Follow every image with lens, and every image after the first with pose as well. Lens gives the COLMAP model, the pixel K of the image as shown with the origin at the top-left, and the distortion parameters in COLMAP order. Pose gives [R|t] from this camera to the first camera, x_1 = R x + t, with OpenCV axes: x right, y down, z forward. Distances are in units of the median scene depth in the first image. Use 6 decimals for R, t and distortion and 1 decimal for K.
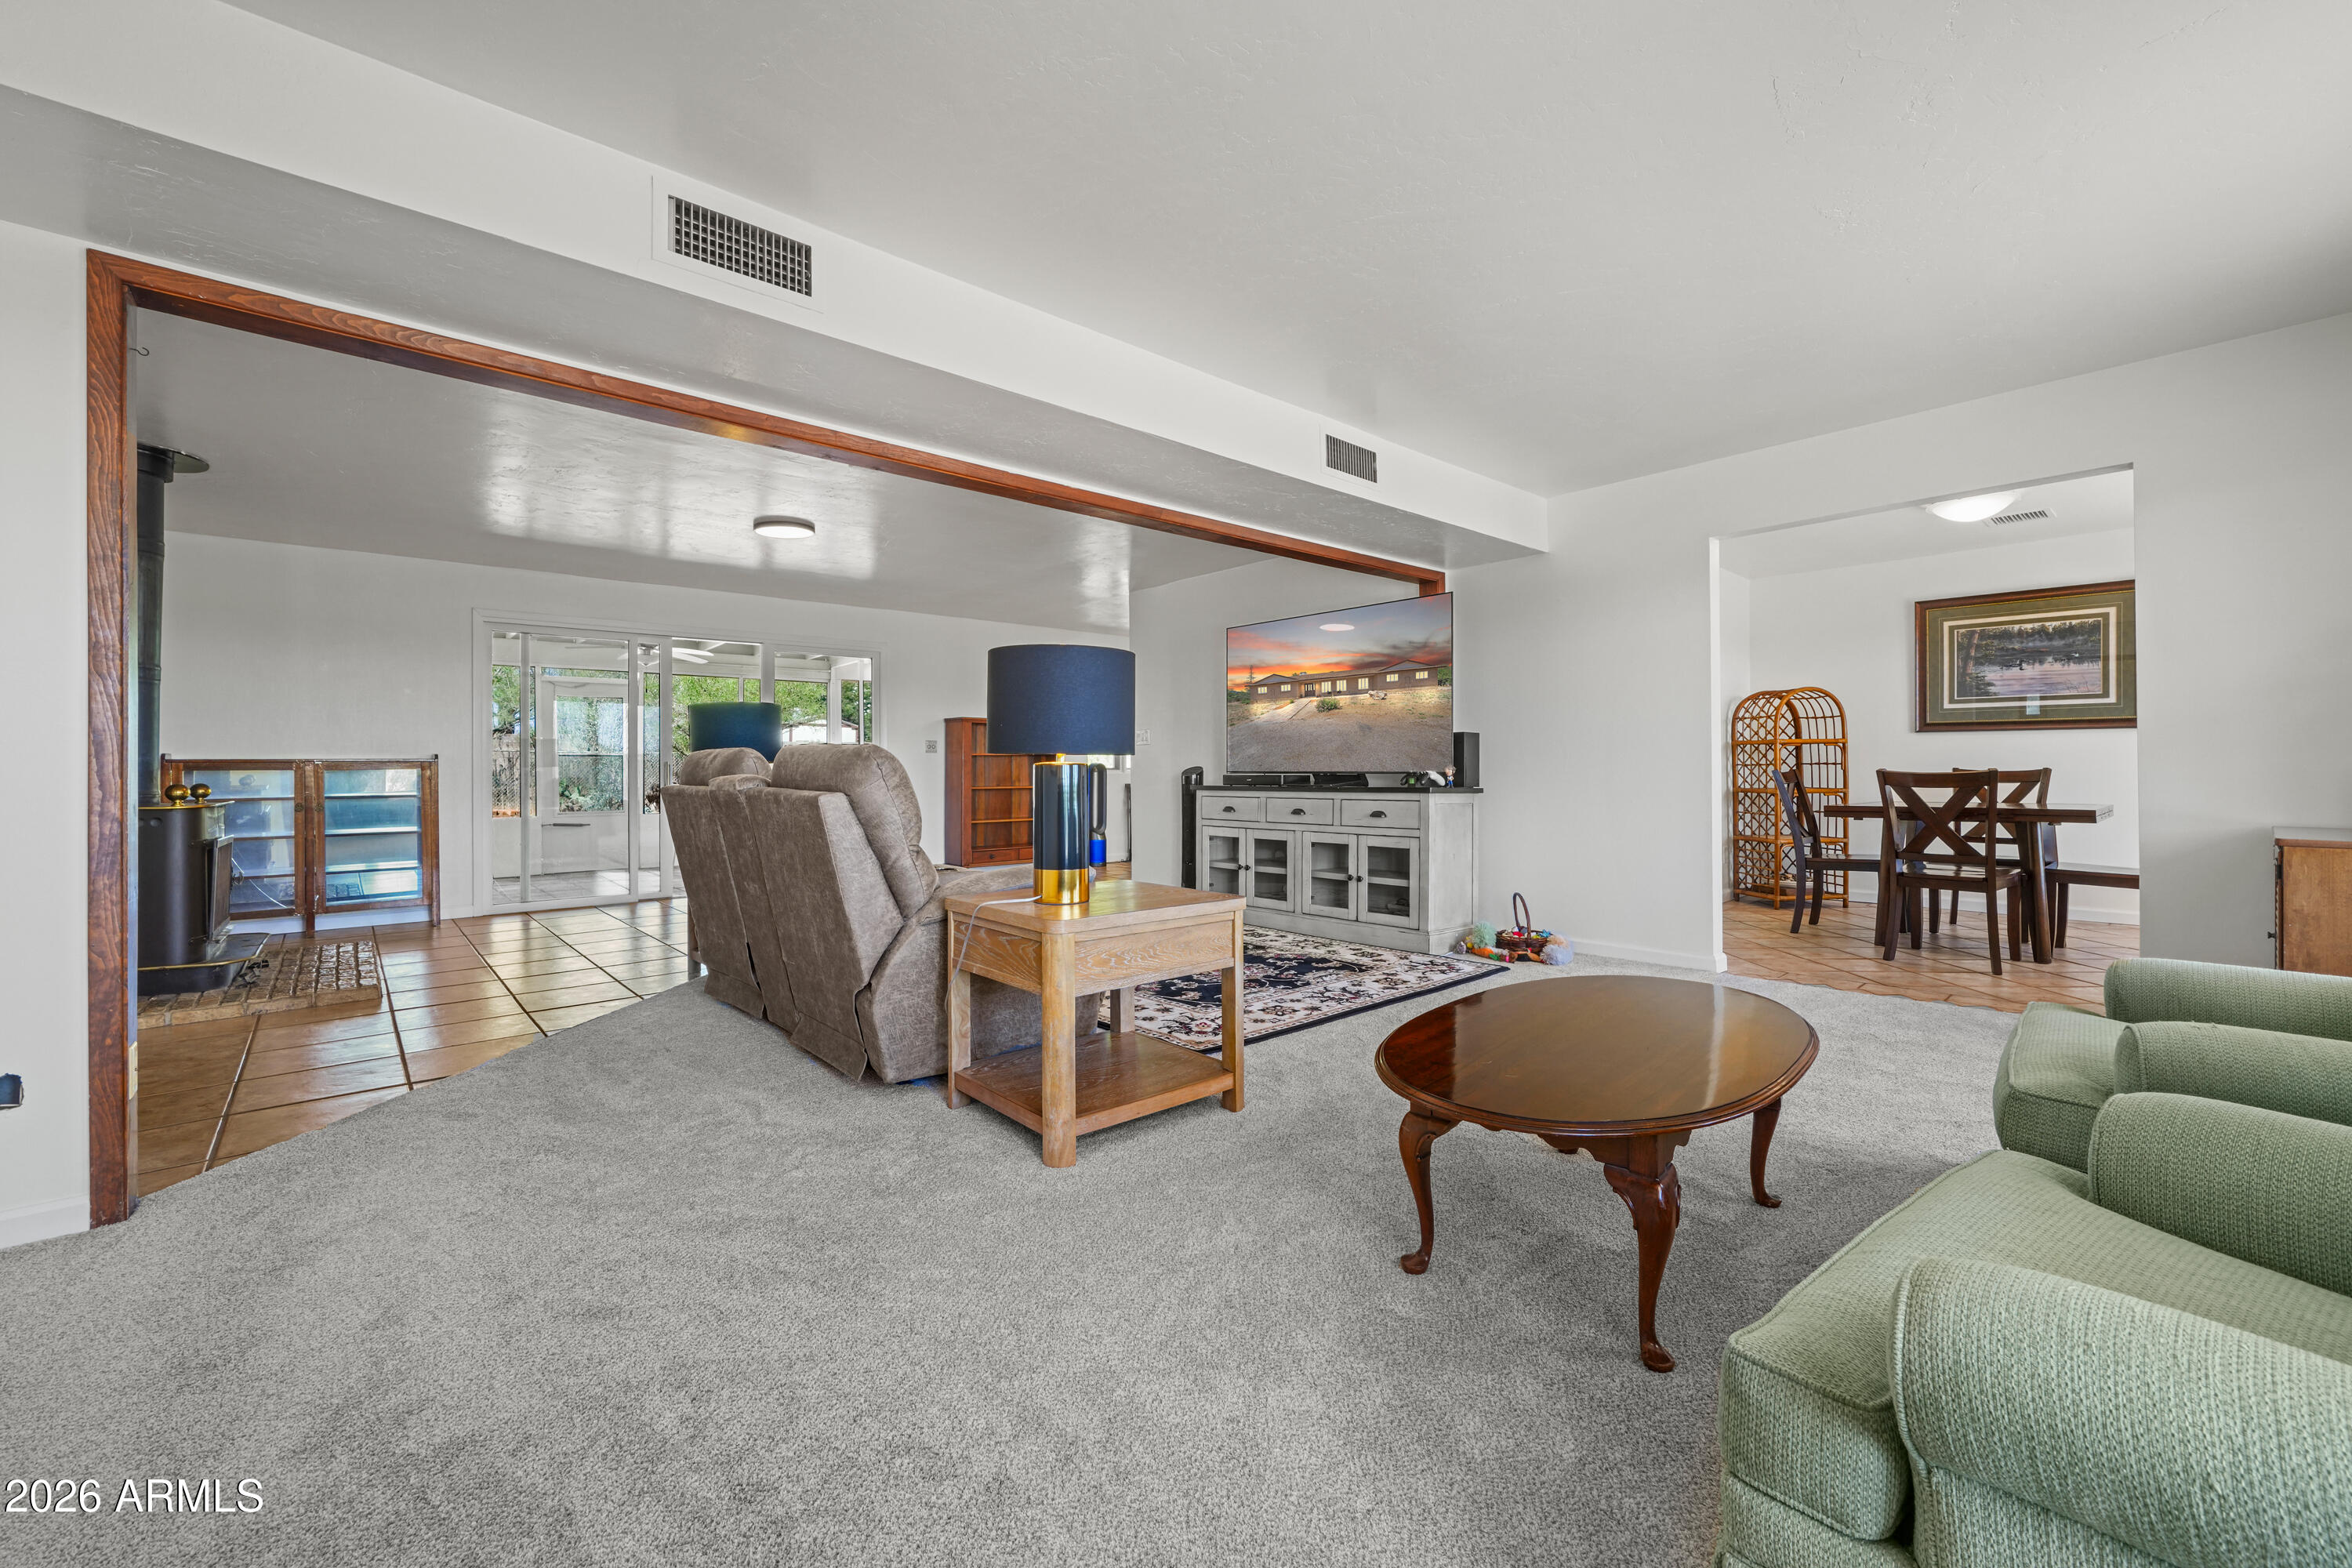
lens RADIAL K [[955.6, 0, 1192.6], [0, 955.6, 764.2], [0, 0, 1]] dist [0.002149, -0.000039]
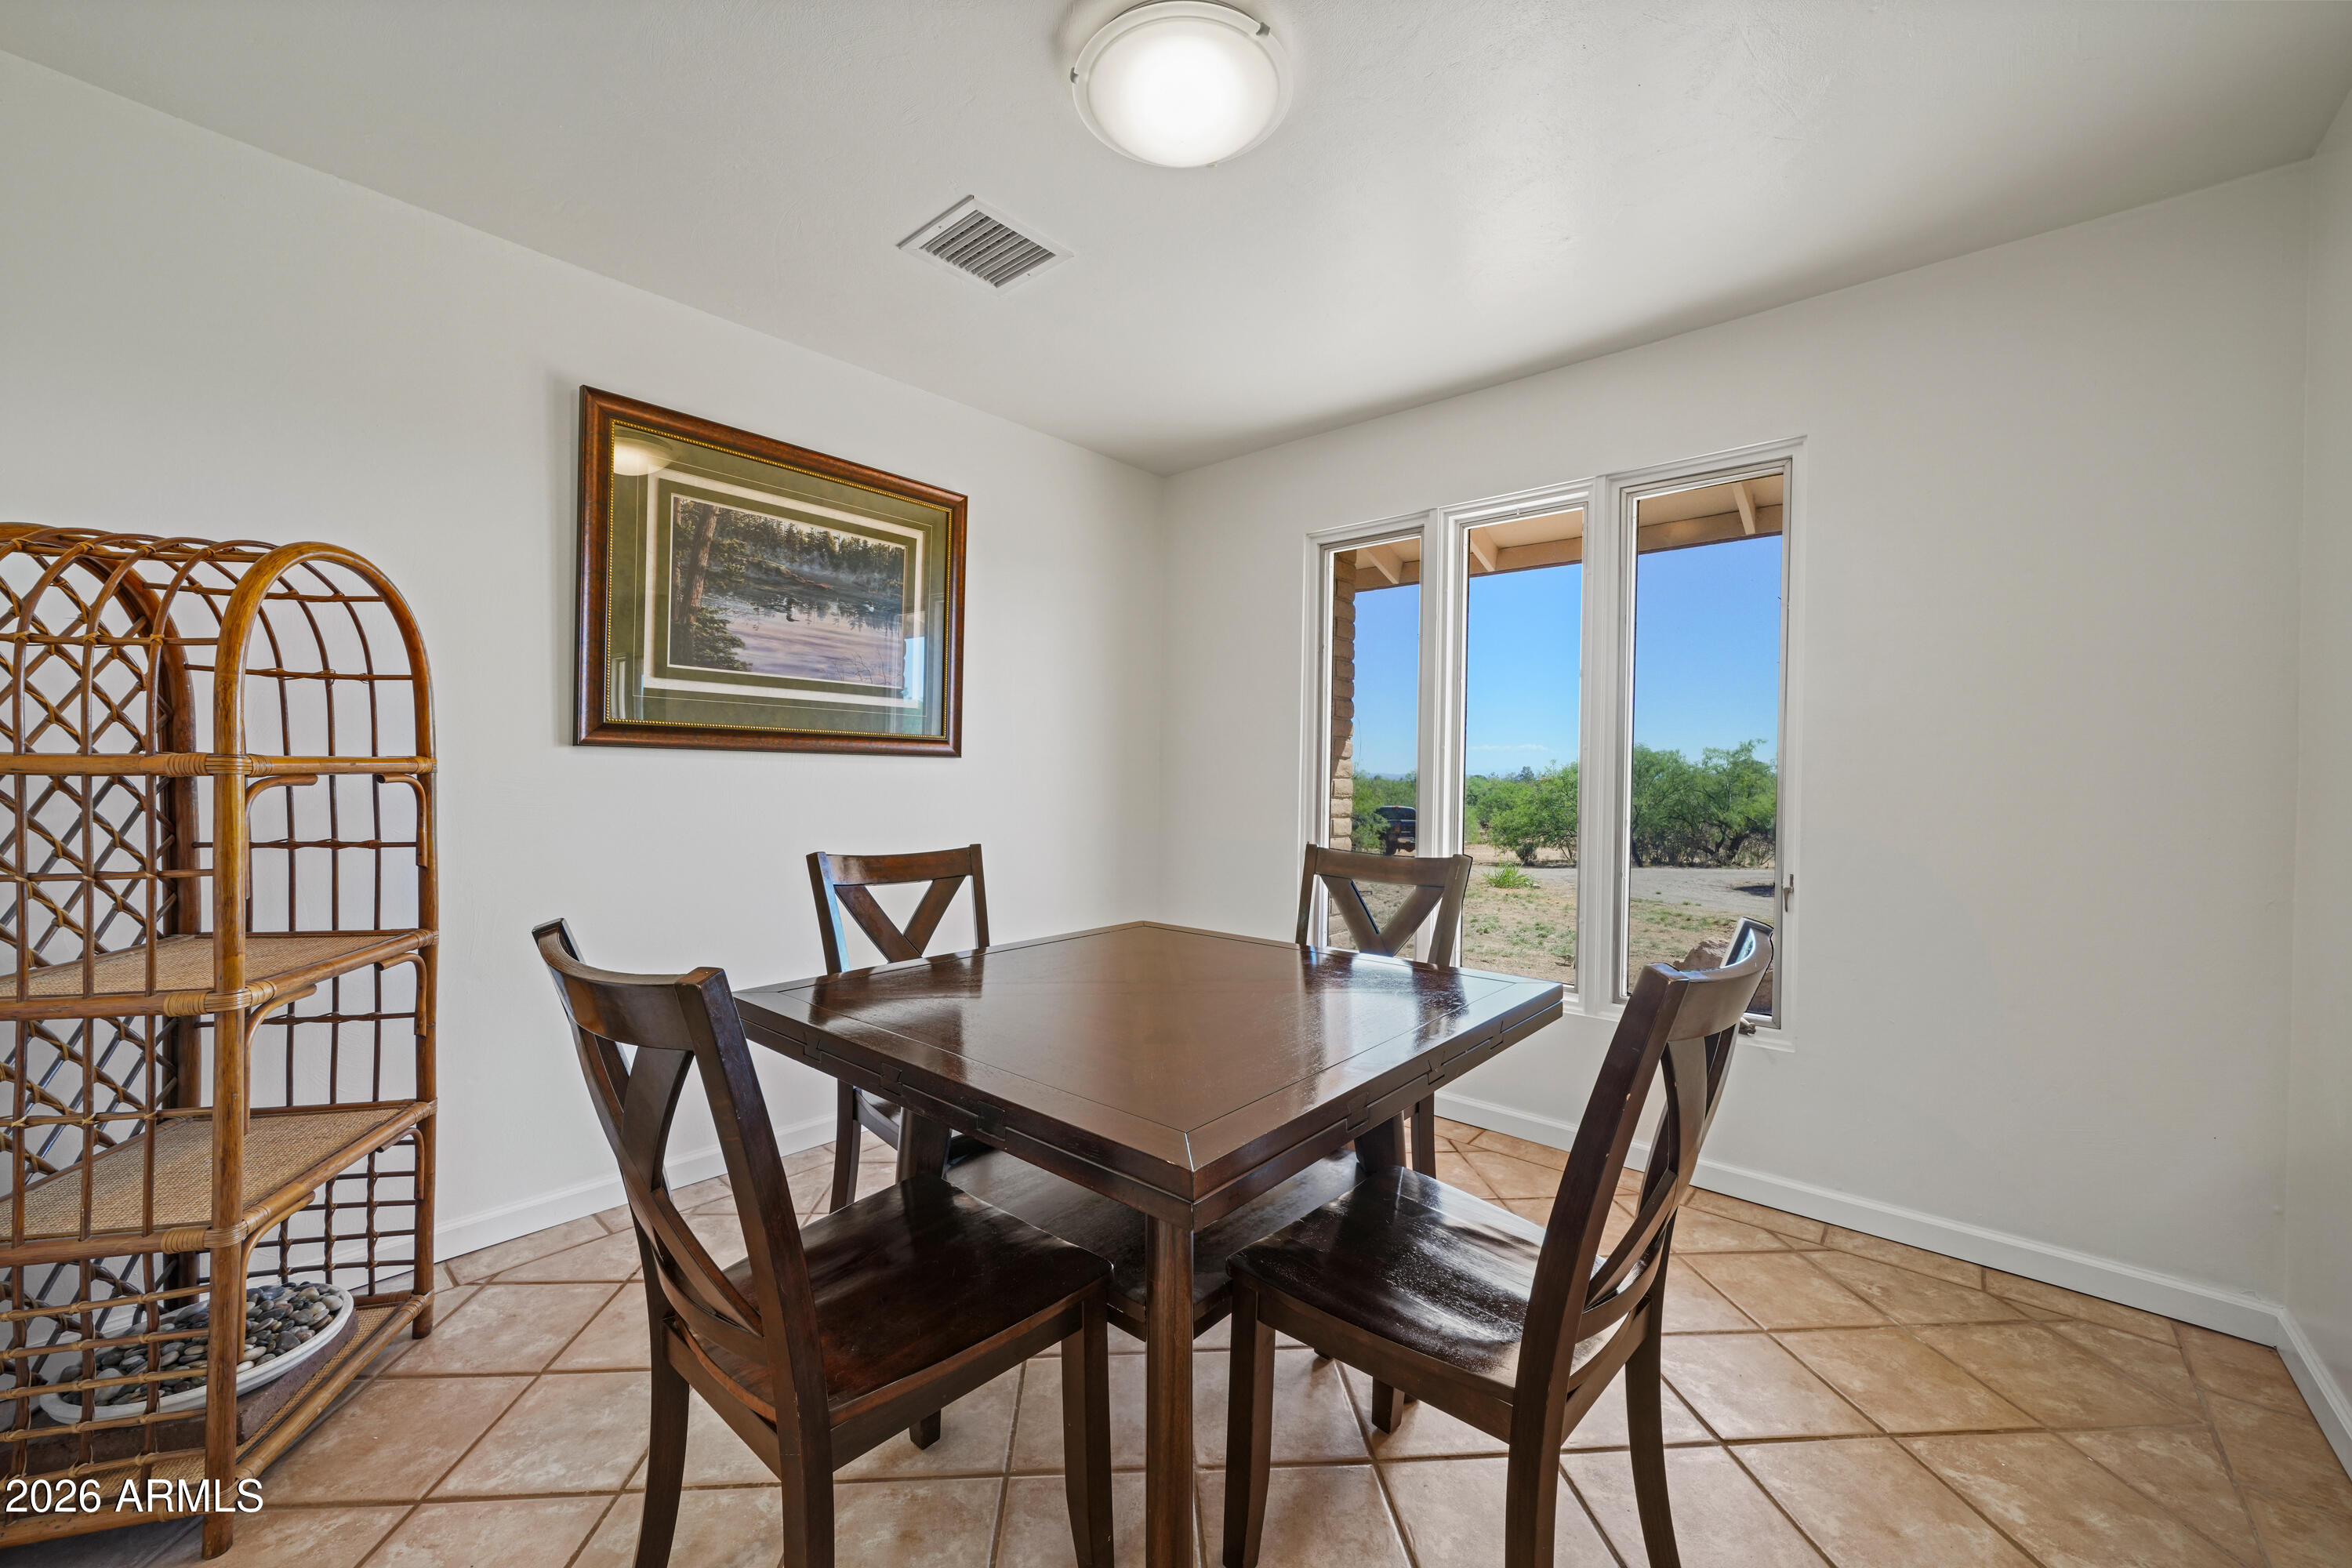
lens RADIAL K [[929.7, 0, 1174.8], [0, 929.7, 789.9], [0, 0, 1]] dist [0.001333, 0.000214]
pose [[-0.098515, -0.010312, 0.995082, 0.392361], [-0.012549, 0.999880, 0.009119, -0.022939], [-0.995056, -0.011589, -0.098633, 0.832780]]
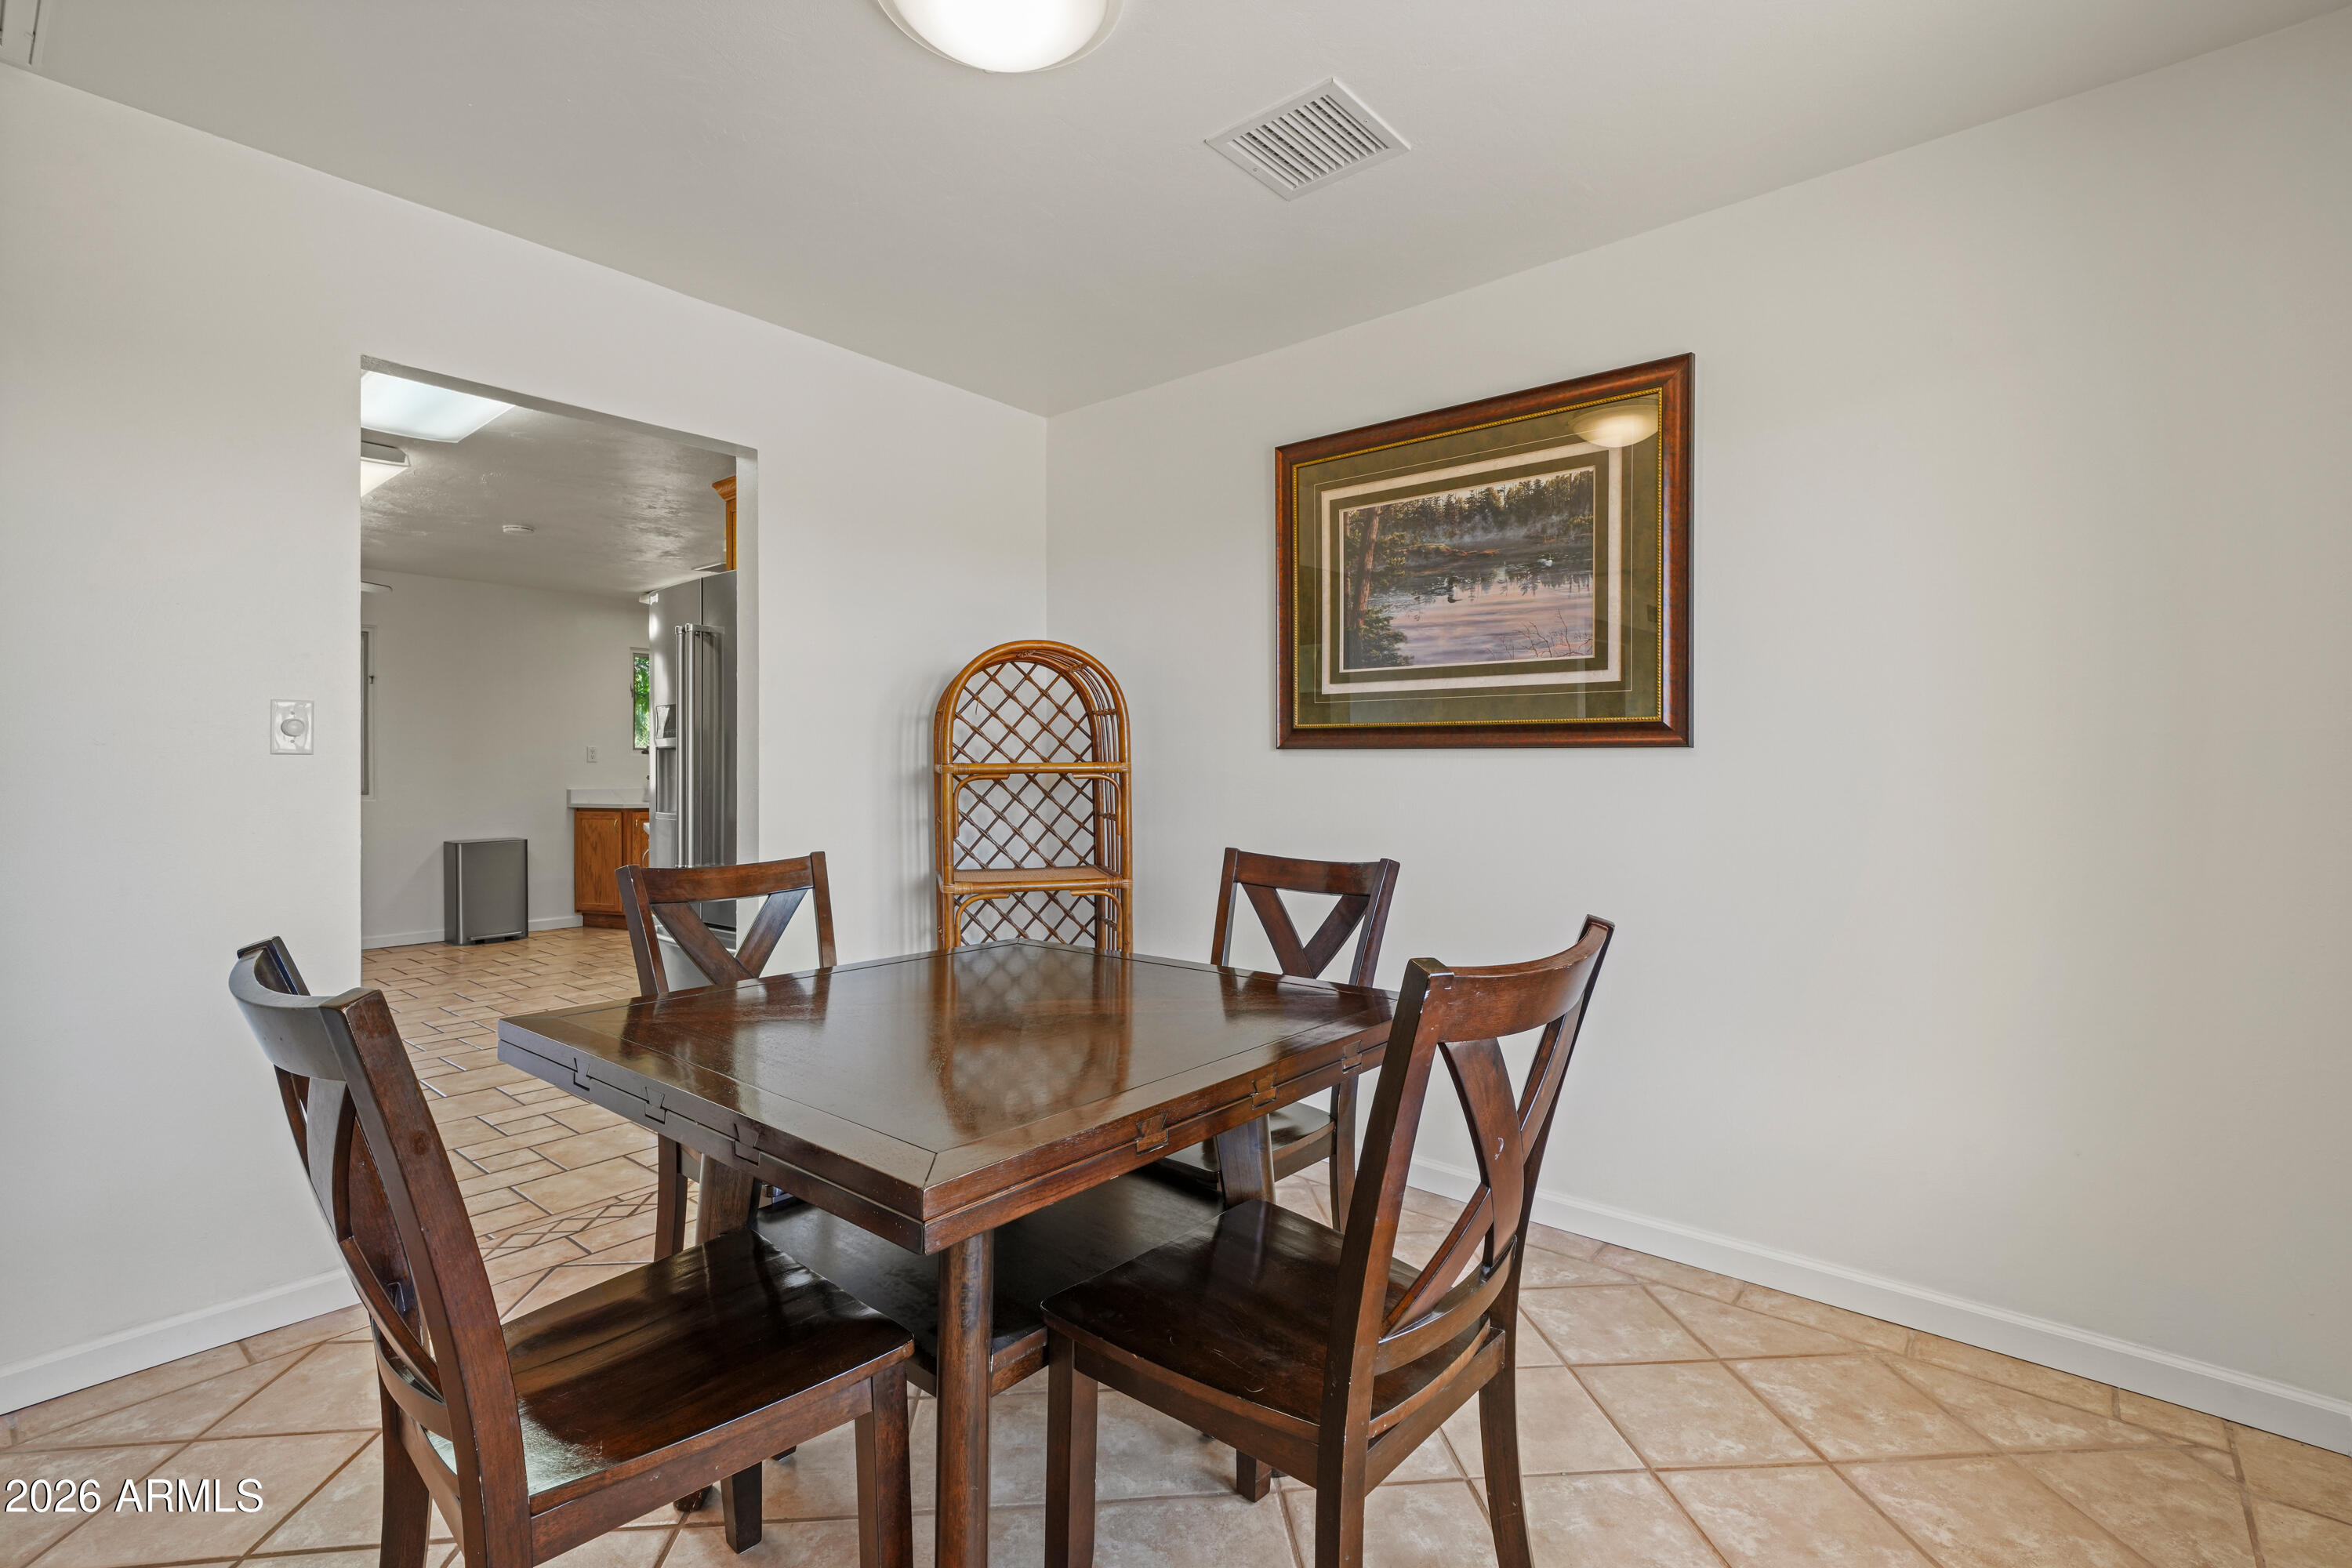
lens RADIAL K [[1090.3, 0, 1175.7], [0, 1090.3, 782.7], [0, 0, 1]] dist [0.007371, 0.003207]
pose [[0.991784, 0.004374, 0.127851, 0.667009], [-0.005990, 0.999907, 0.012255, -0.024682], [-0.127786, -0.012920, 0.991718, 0.531242]]
